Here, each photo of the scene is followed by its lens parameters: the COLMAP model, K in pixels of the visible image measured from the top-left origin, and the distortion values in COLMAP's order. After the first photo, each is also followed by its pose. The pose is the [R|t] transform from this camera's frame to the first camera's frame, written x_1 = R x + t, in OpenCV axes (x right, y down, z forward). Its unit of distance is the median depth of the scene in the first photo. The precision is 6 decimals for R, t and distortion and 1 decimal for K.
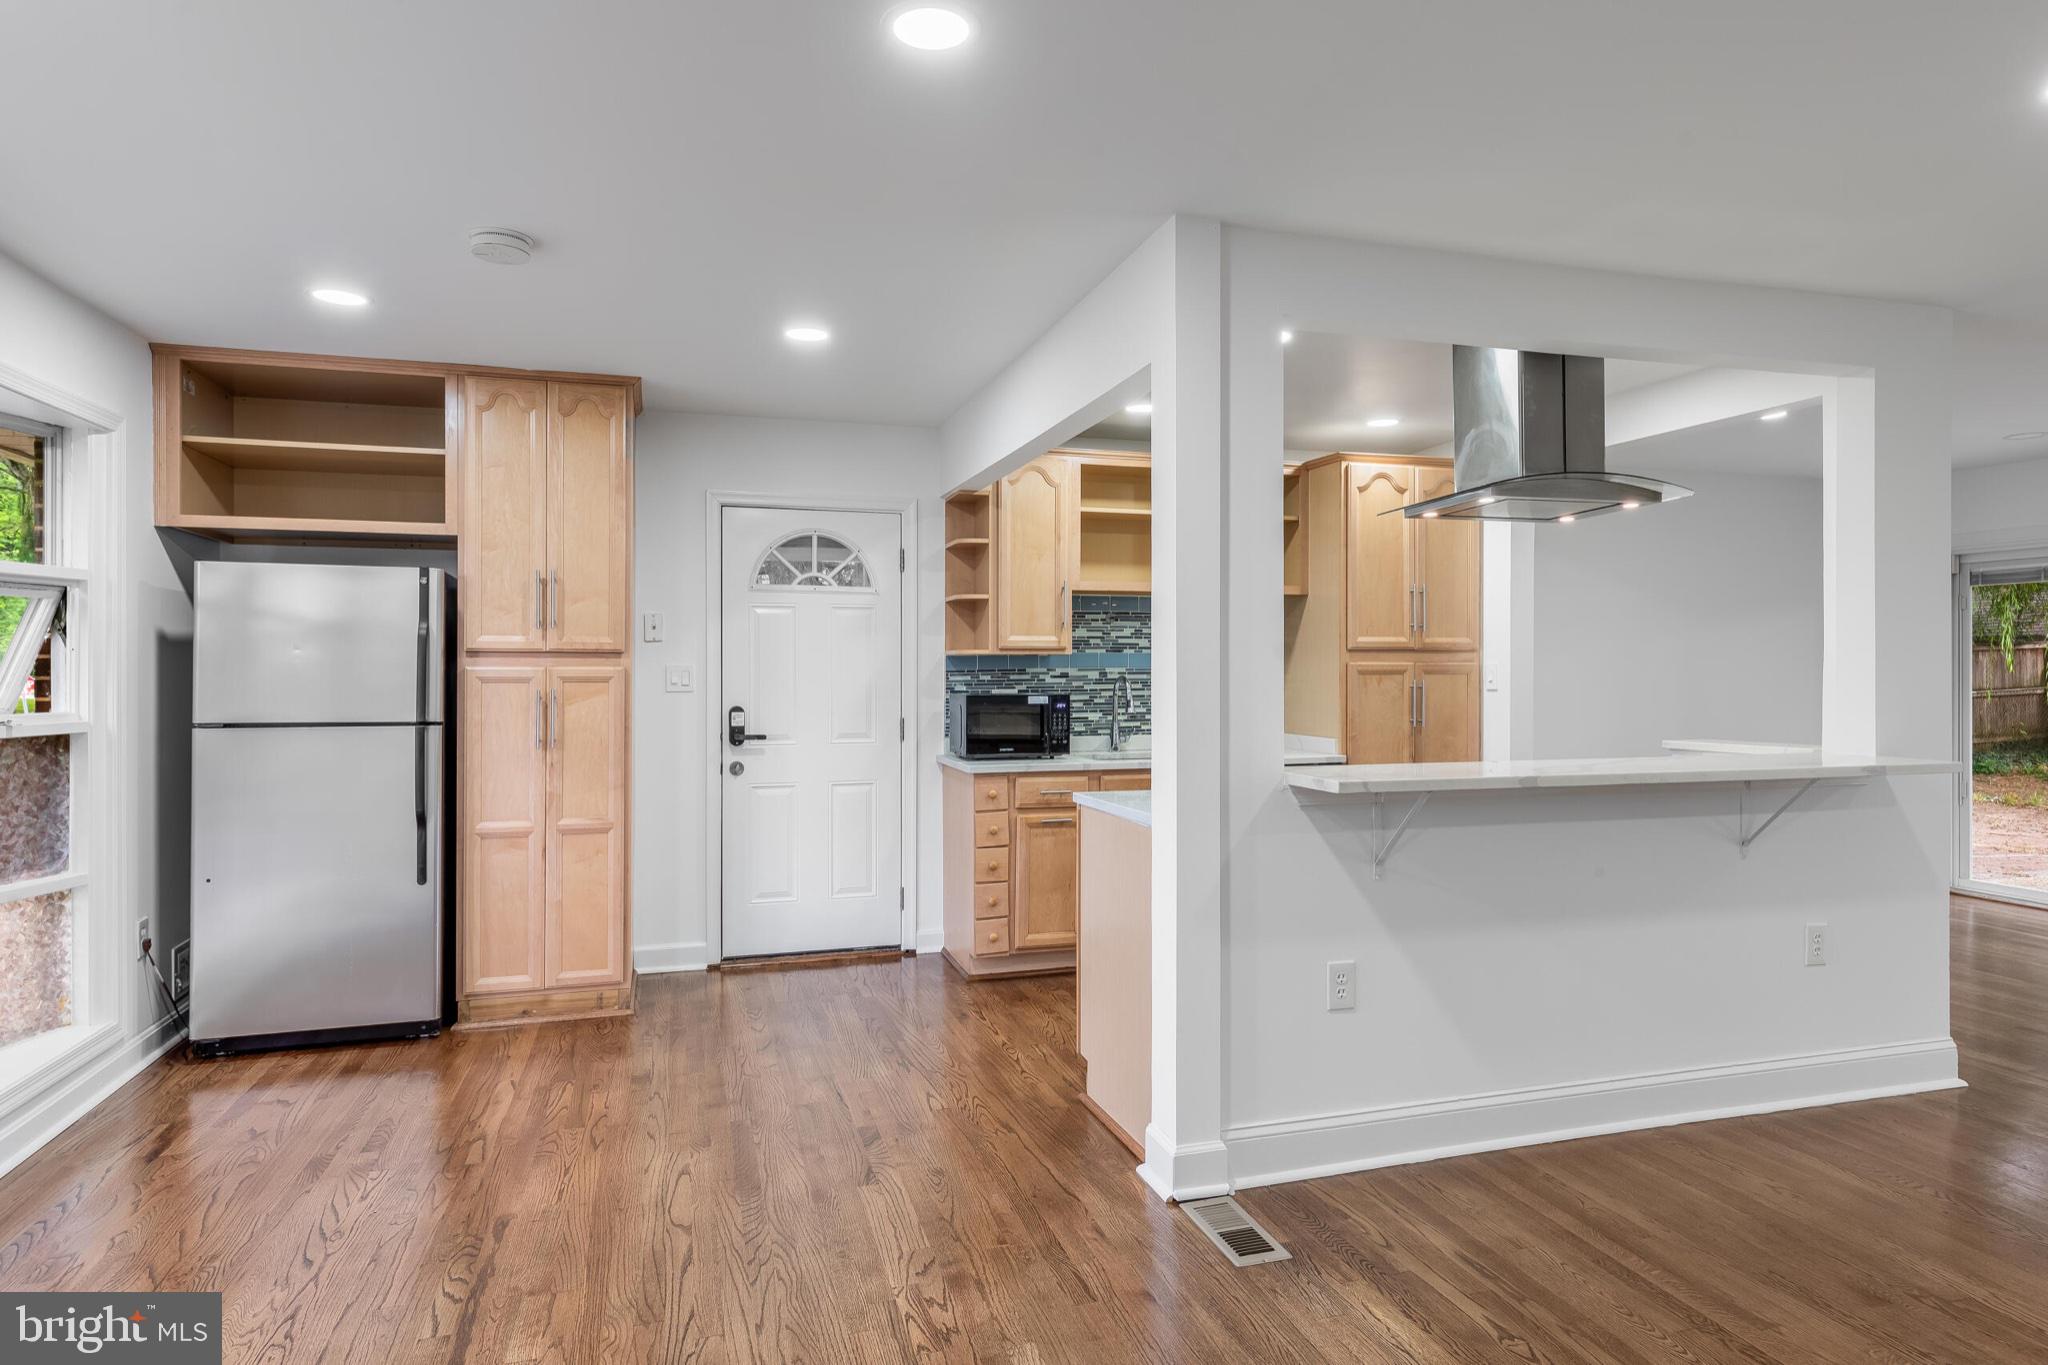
lens RADIAL K [[1148.0, 0, 1025.3], [0, 1148.0, 672.4], [0, 0, 1]] dist [0.004545, 0.000404]
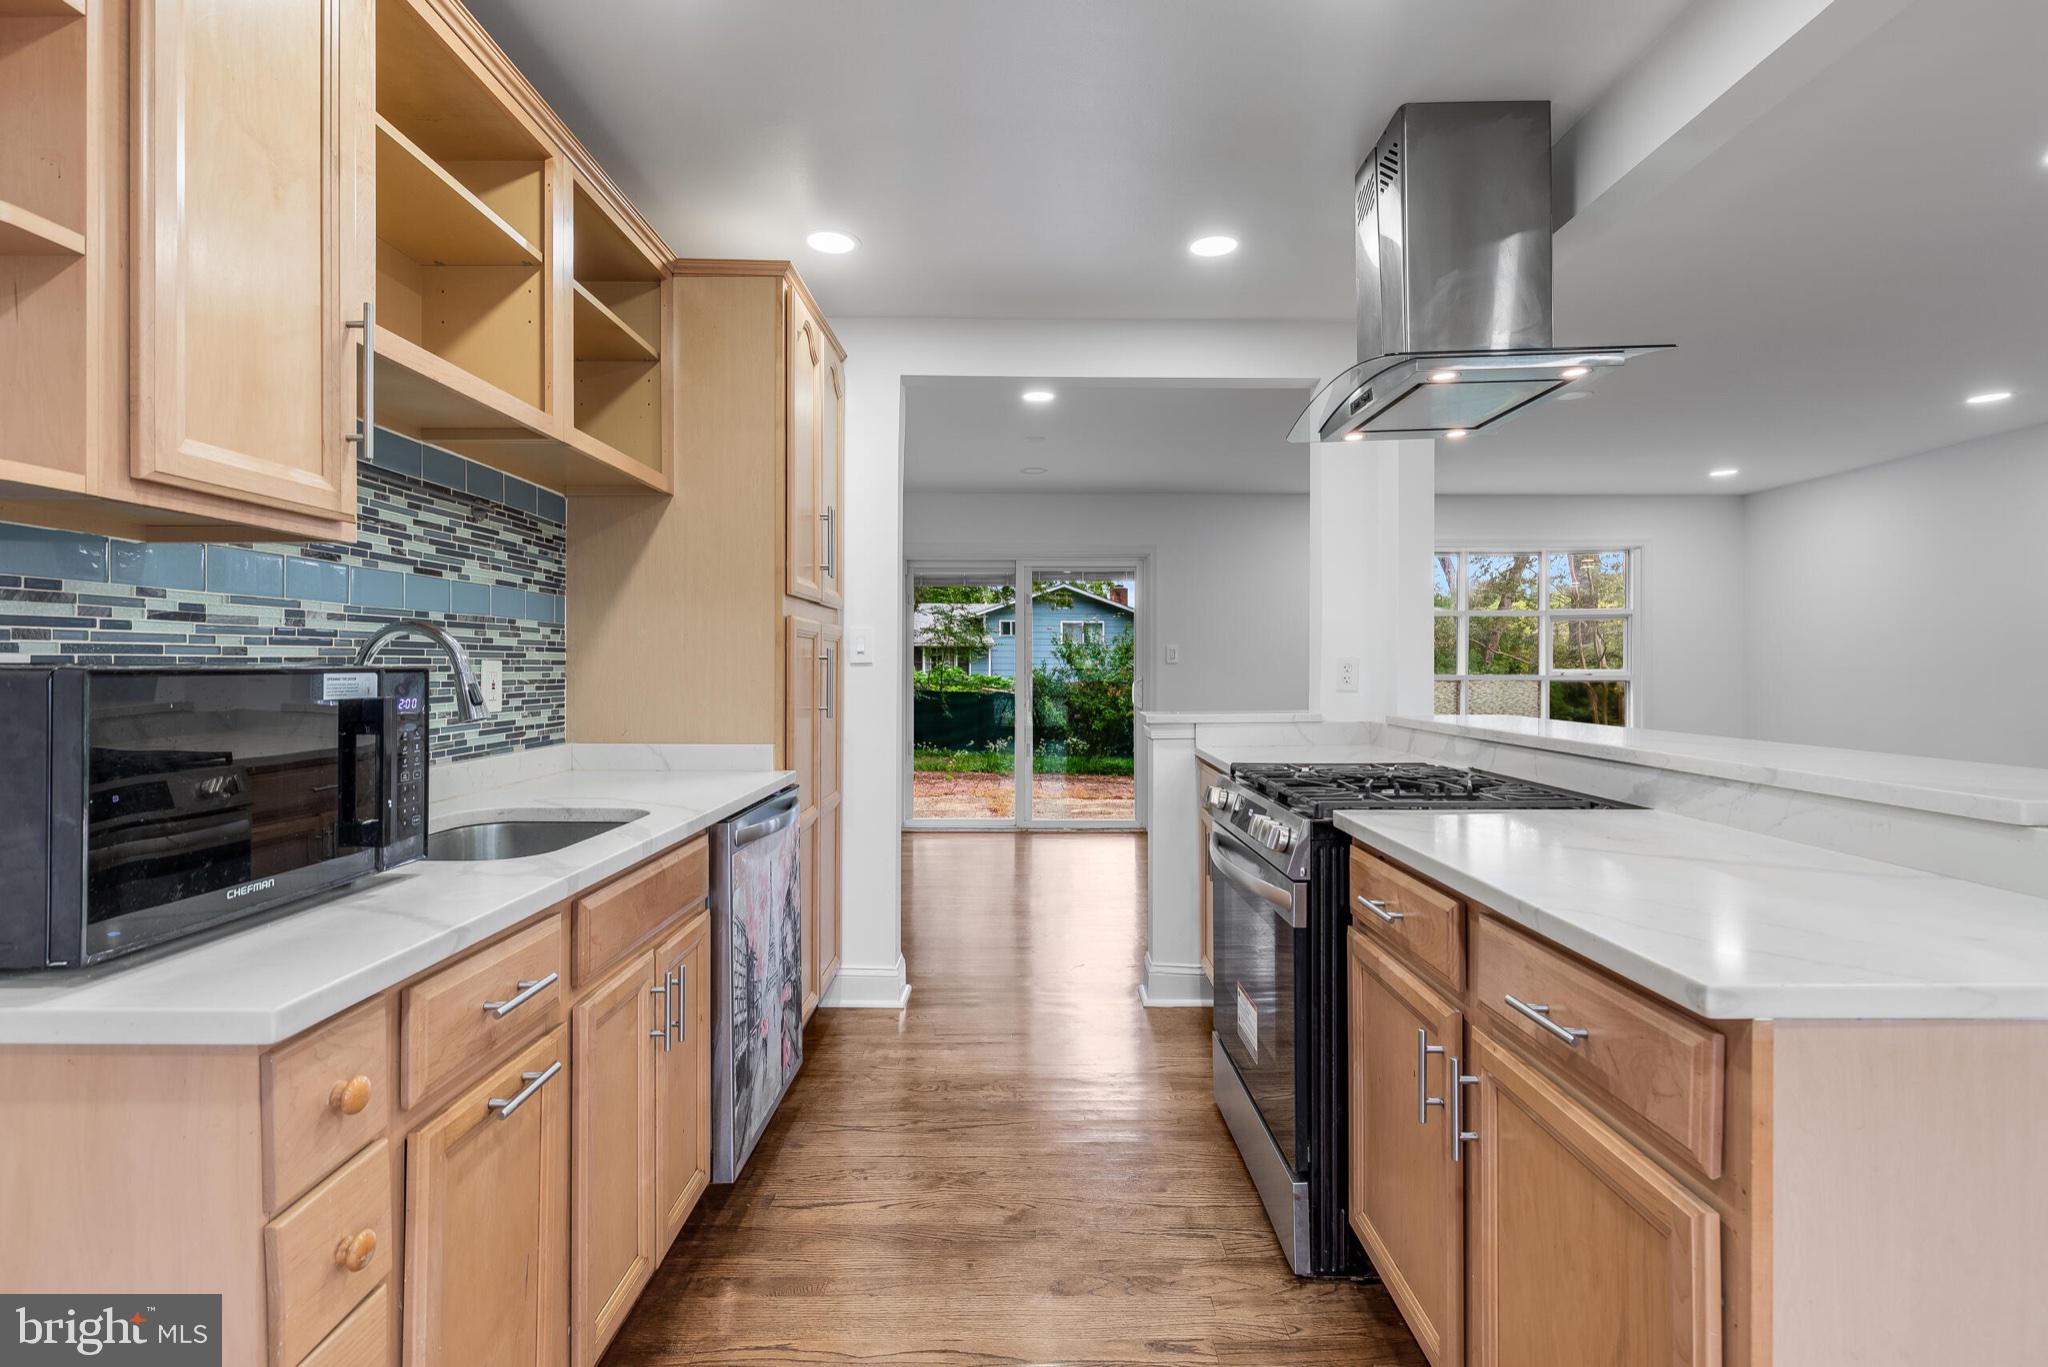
lens RADIAL K [[924.9, 0, 1020.1], [0, 924.9, 676.3], [0, 0, 1]] dist [0.007911, -0.000176]
pose [[0.304052, -0.007775, 0.952624, -0.148252], [0.001867, 0.999970, 0.007566, 0.019371], [-0.952654, -0.000522, 0.304057, 0.735991]]
